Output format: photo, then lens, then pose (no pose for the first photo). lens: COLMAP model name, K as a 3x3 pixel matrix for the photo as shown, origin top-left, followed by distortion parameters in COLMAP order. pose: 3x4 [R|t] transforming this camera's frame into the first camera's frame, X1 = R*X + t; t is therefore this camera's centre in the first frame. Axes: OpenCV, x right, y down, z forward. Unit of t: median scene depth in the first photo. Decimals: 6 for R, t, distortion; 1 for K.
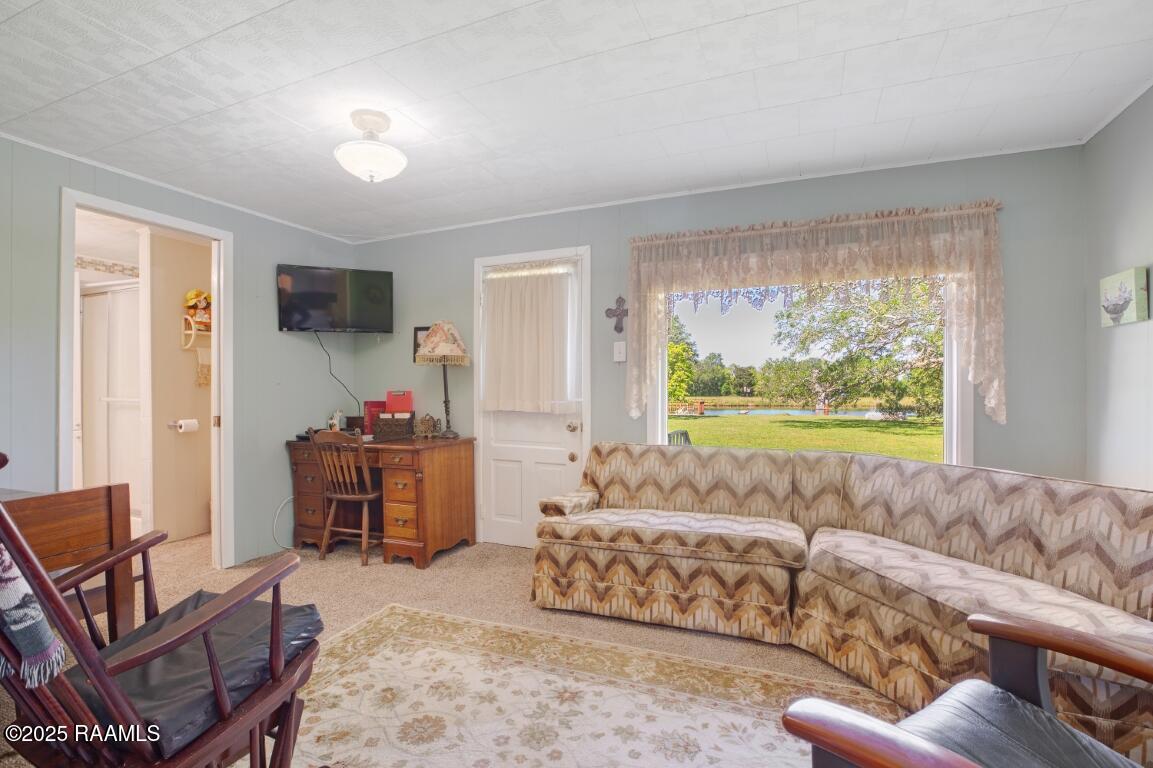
lens RADIAL K [[552.5, 0, 584.5], [0, 552.5, 391.7], [0, 0, 1]] dist [-0.031420, 0.001761]
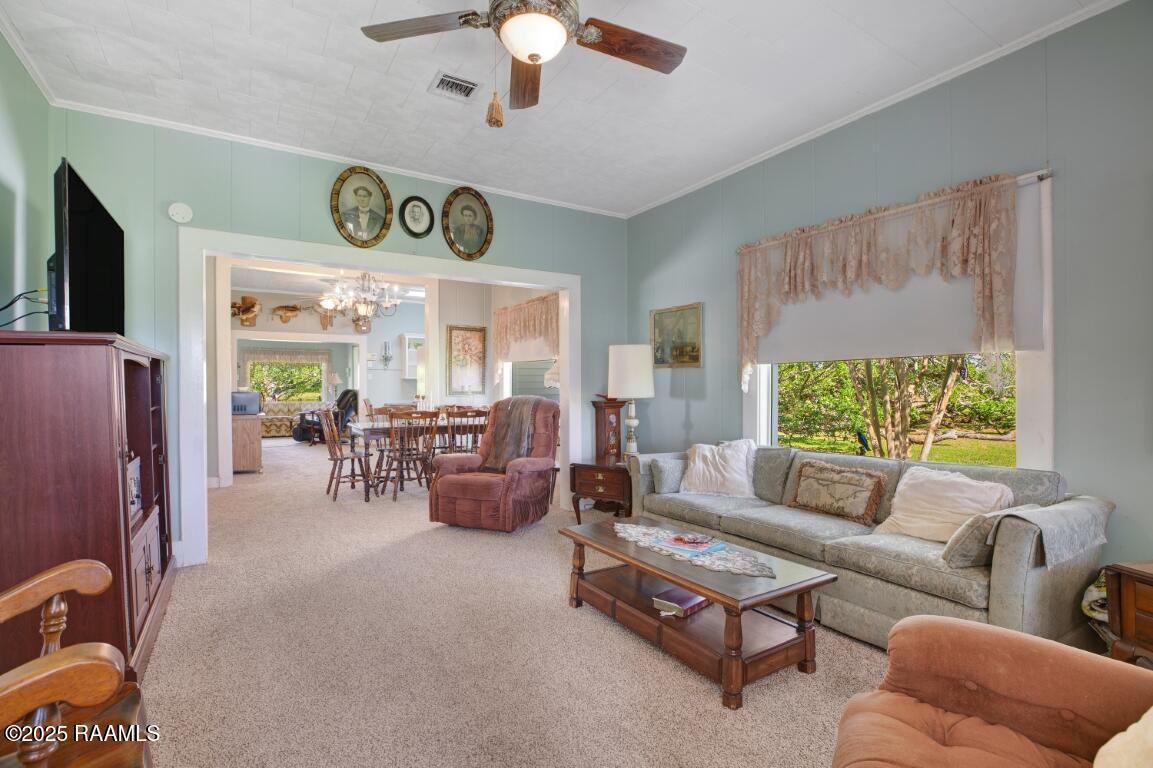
lens RADIAL K [[552.5, 0, 577.1], [0, 552.5, 389.7], [0, 0, 1]] dist [-0.031420, 0.001761]
pose [[0.607757, -0.008887, 0.794073, -1.695551], [0.004082, 0.999959, 0.008066, -0.016982], [-0.794112, -0.001661, 0.607769, -3.498102]]
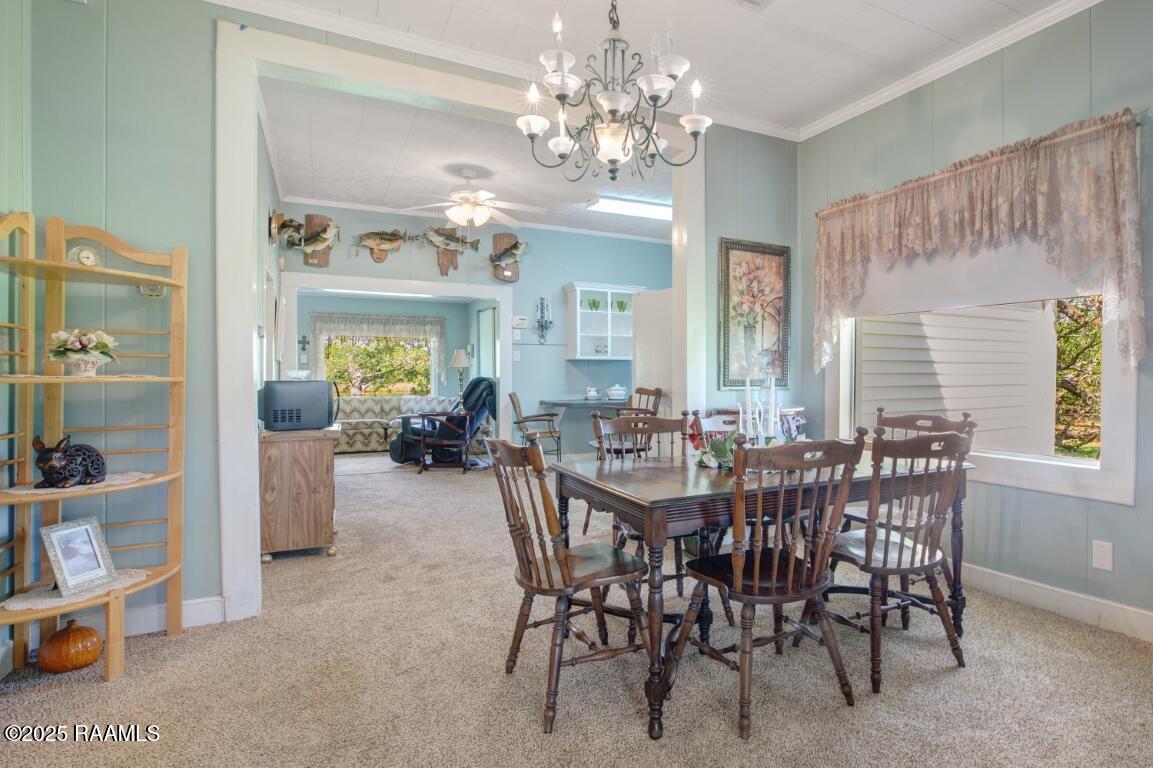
lens RADIAL K [[552.5, 0, 619.1], [0, 552.5, 380.8], [0, 0, 1]] dist [-0.031420, 0.001761]
pose [[0.658079, -0.007818, 0.752908, -0.955166], [0.002603, 0.999964, 0.008108, 0.004631], [-0.752944, -0.003376, 0.658076, -1.807917]]
